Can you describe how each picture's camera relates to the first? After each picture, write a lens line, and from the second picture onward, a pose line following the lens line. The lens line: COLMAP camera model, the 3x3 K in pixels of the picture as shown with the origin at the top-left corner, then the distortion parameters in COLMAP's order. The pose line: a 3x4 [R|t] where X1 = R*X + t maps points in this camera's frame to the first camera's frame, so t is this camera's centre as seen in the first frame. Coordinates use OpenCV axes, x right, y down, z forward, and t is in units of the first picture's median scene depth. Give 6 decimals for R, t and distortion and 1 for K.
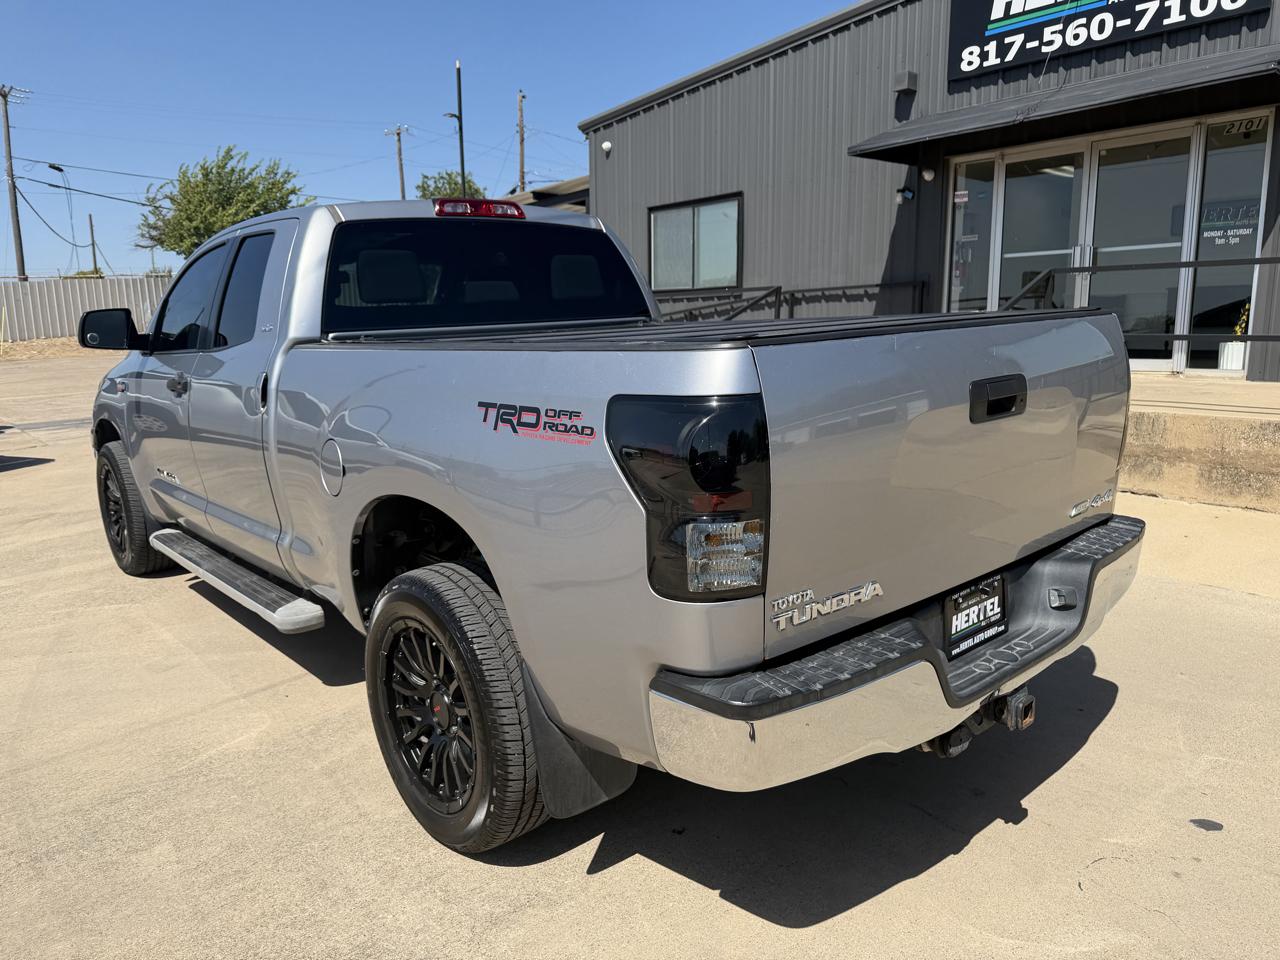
lens RADIAL K [[907.2, 0, 627.5], [0, 907.2, 489.2], [0, 0, 1]] dist [0.026317, -0.034449]
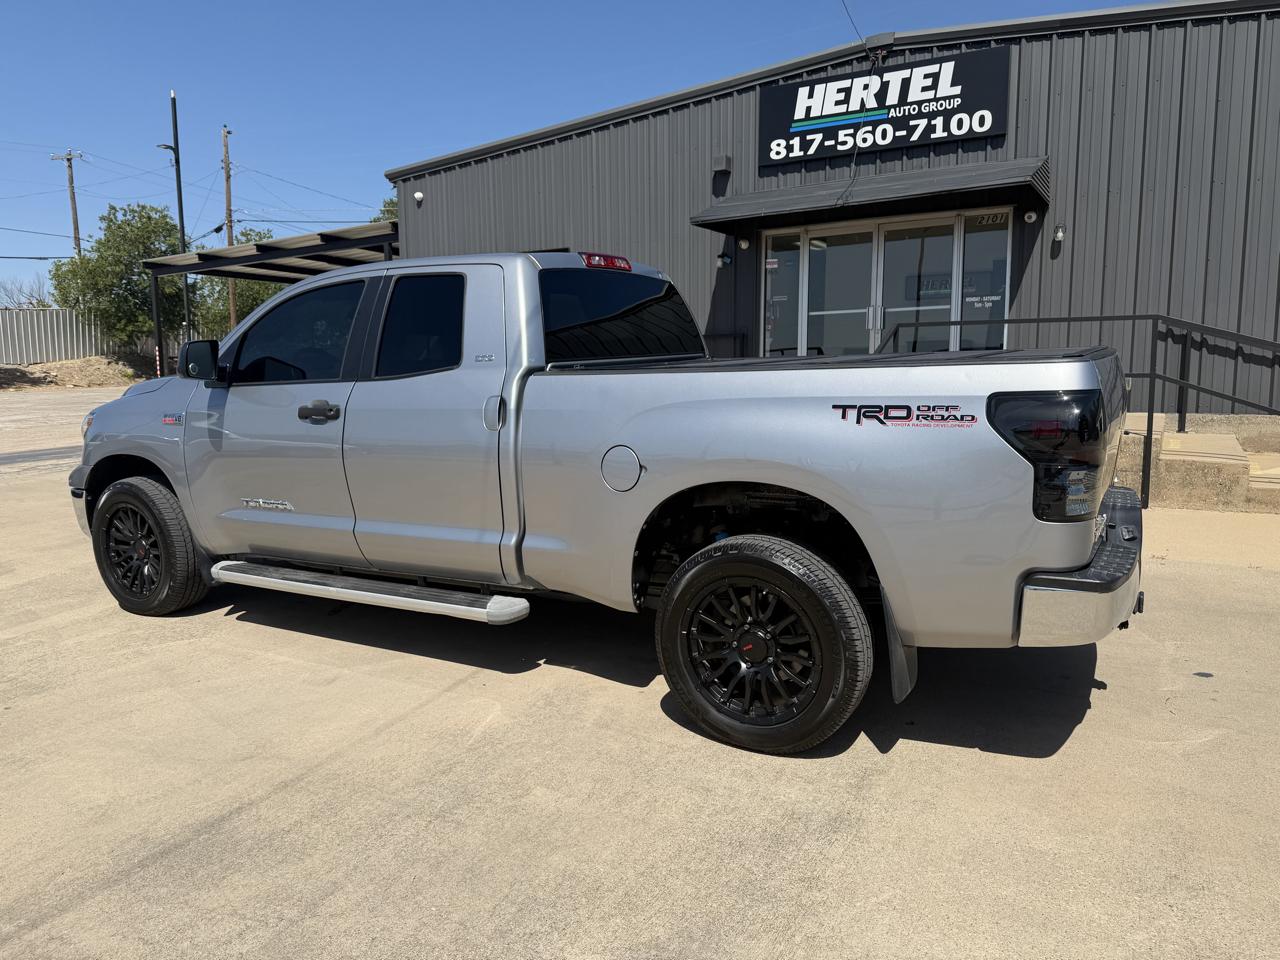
lens RADIAL K [[907.2, 0, 648.4], [0, 907.2, 485.5], [0, 0, 1]] dist [0.026317, -0.034449]
pose [[0.943545, -0.036657, 0.329210, -0.225651], [0.055408, 0.997321, -0.047754, 0.019572], [-0.326577, 0.063299, 0.943049, -0.054018]]
